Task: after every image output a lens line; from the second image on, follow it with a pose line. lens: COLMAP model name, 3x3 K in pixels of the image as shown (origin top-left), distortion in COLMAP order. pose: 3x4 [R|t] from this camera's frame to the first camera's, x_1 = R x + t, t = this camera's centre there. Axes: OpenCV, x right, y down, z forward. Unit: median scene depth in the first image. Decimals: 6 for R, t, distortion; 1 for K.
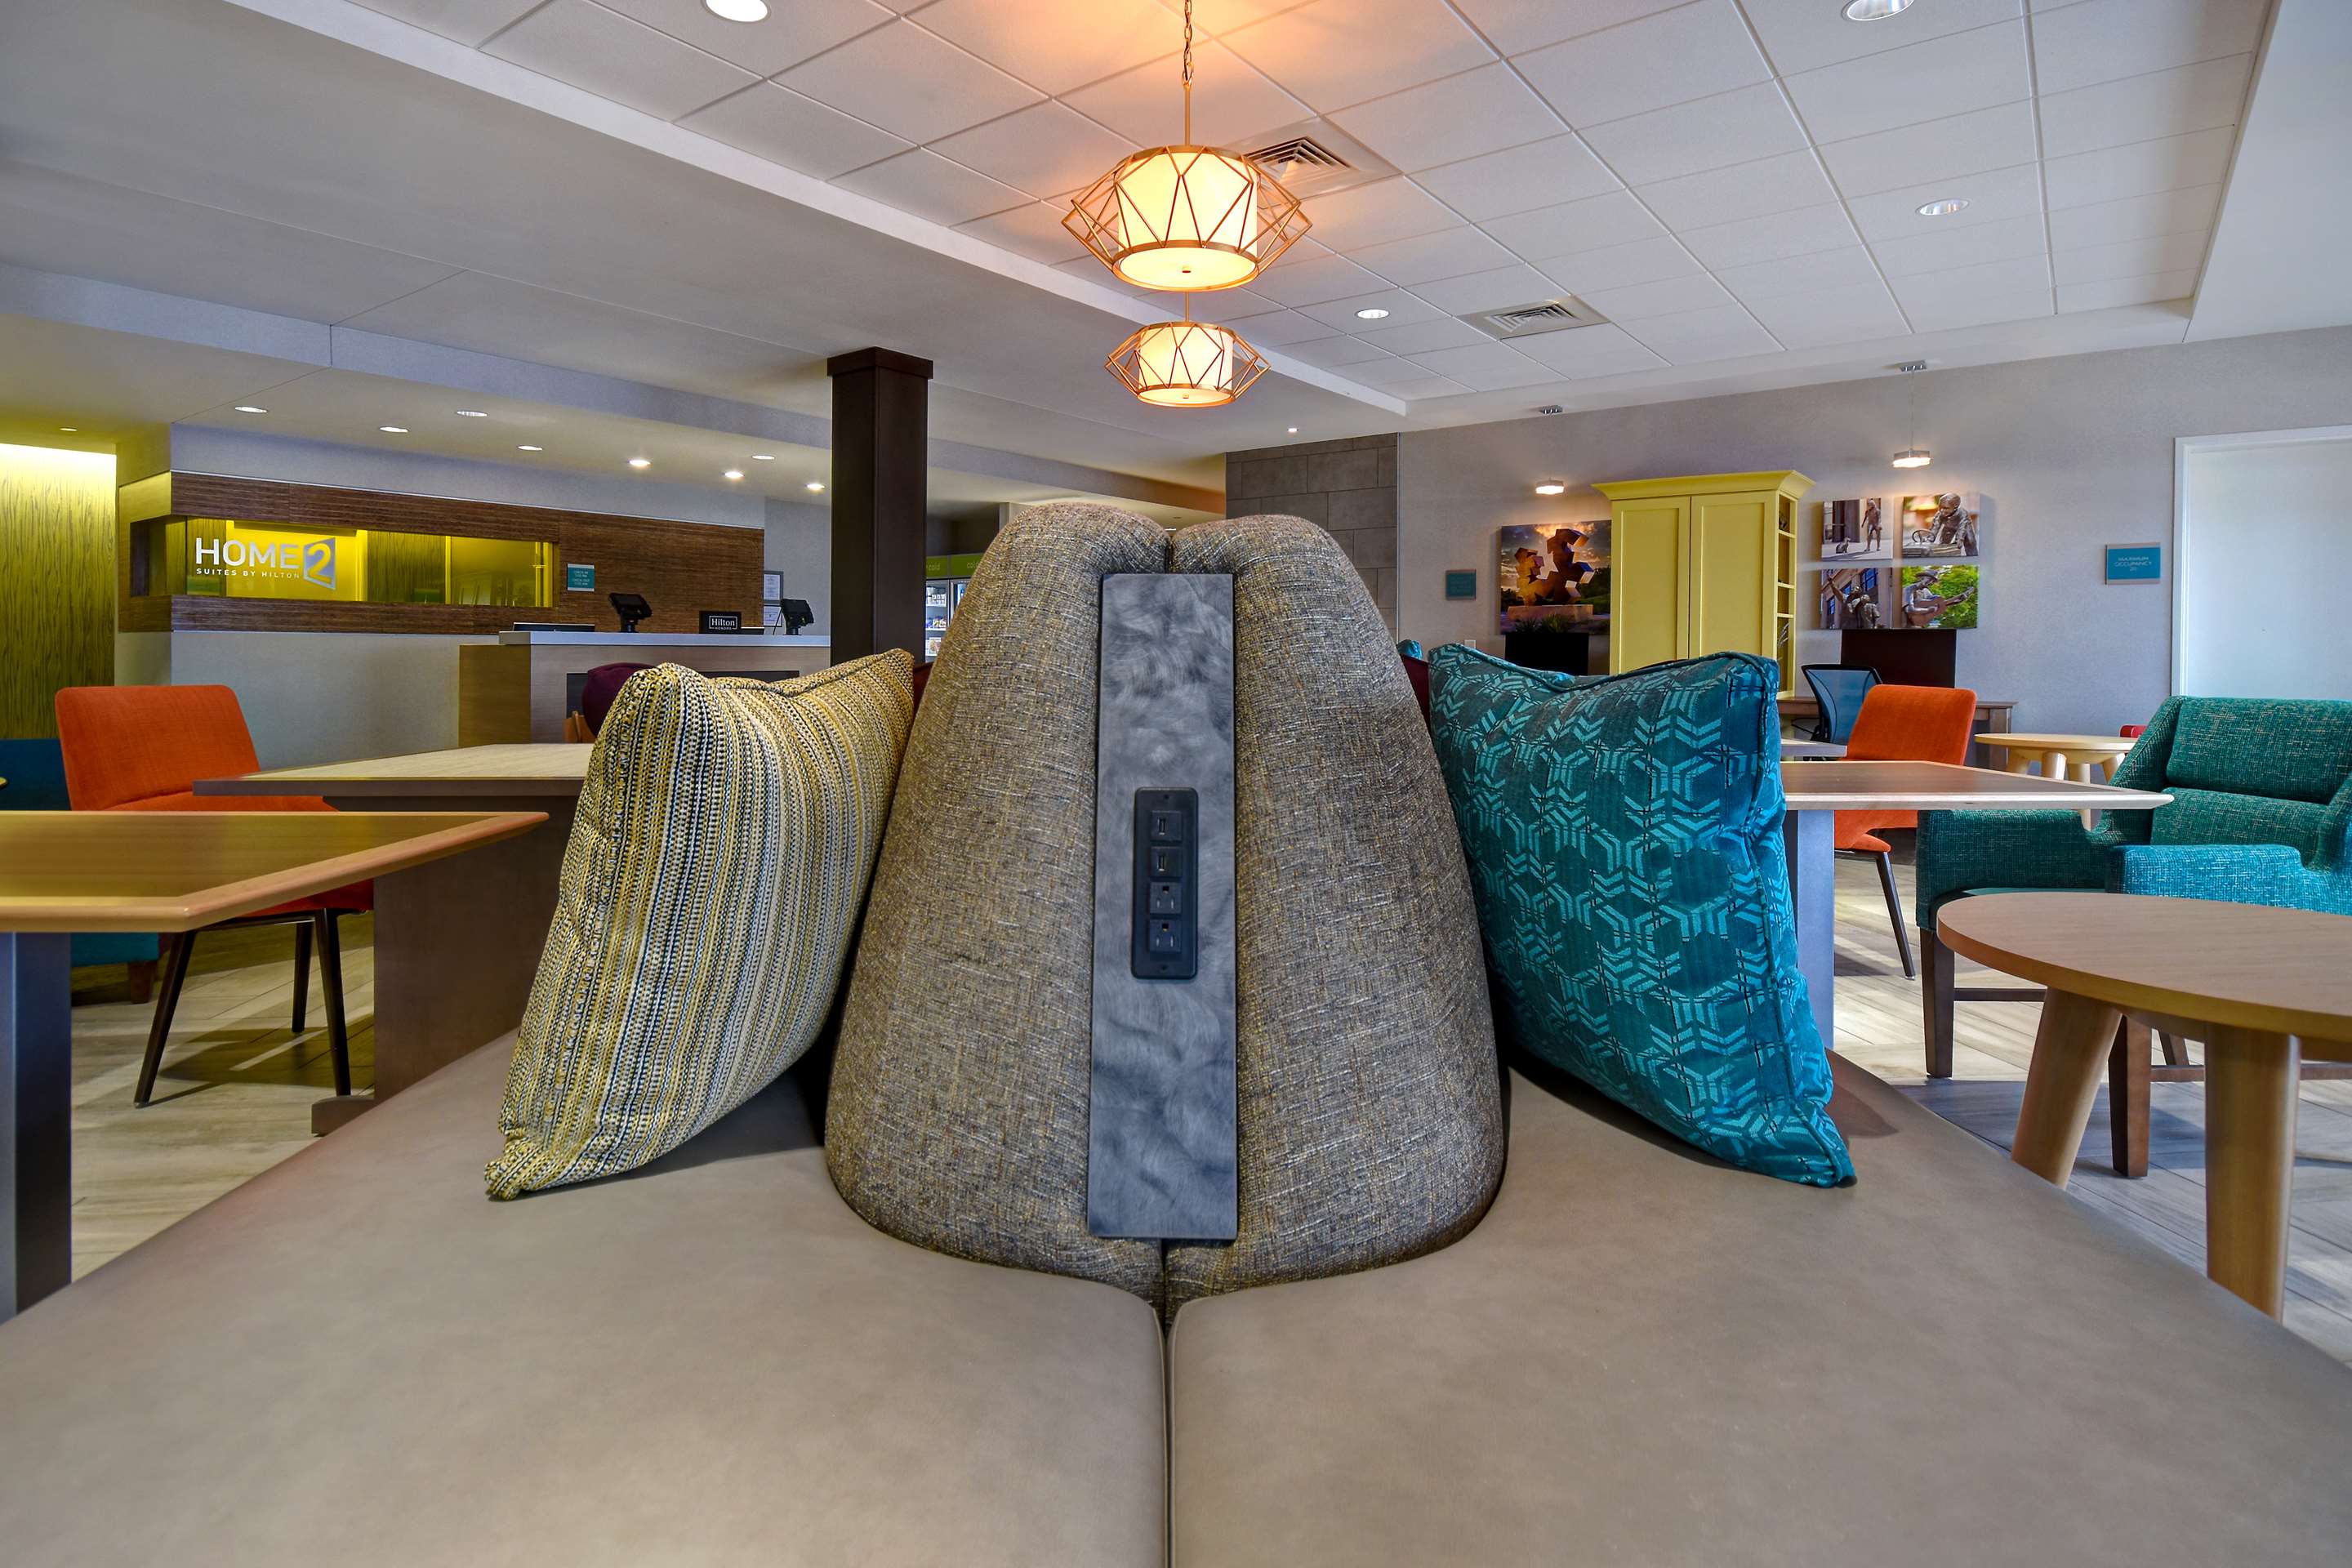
lens RADIAL K [[1233.6, 0, 1160.8], [0, 1233.6, 653.5], [0, 0, 1]] dist [0.010299, -0.000170]
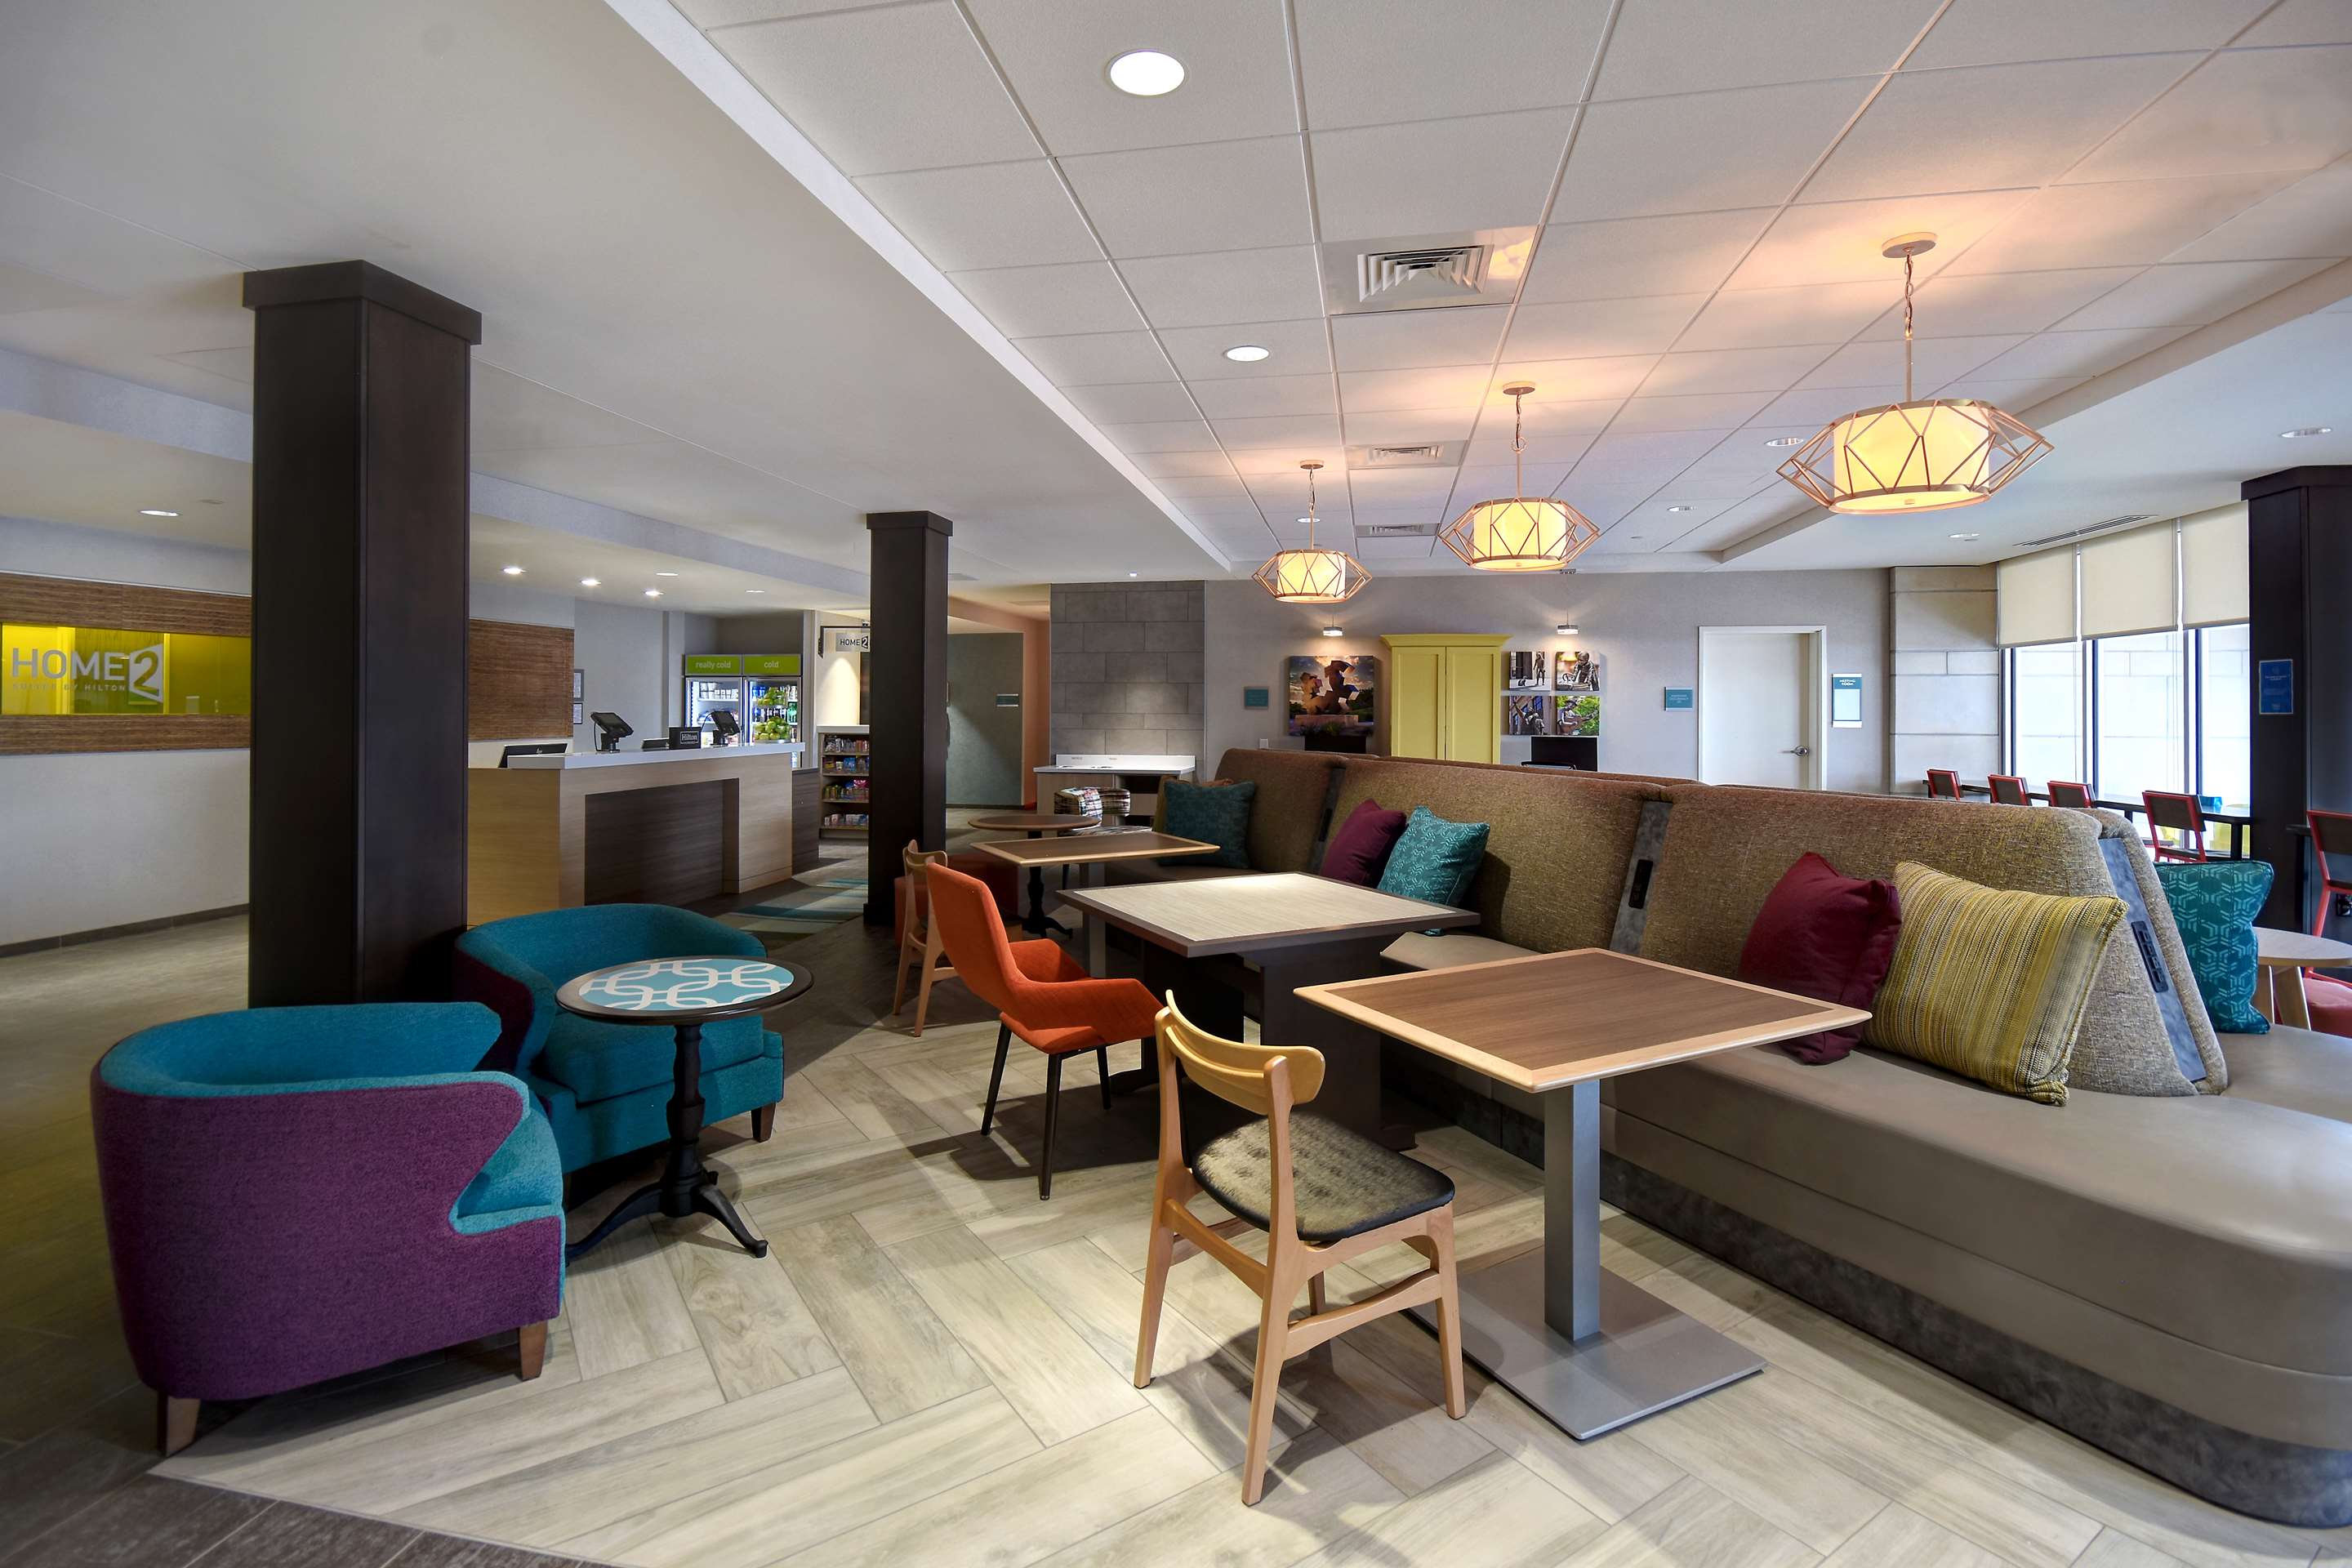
lens RADIAL K [[1098.4, 0, 1167.7], [0, 1098.4, 698.7], [0, 0, 1]] dist [-0.001294, -0.000215]
pose [[0.895691, -0.000189, 0.444677, -0.402077], [0.003446, 0.999973, -0.006515, -0.050511], [-0.444664, 0.007367, 0.895667, -0.029728]]
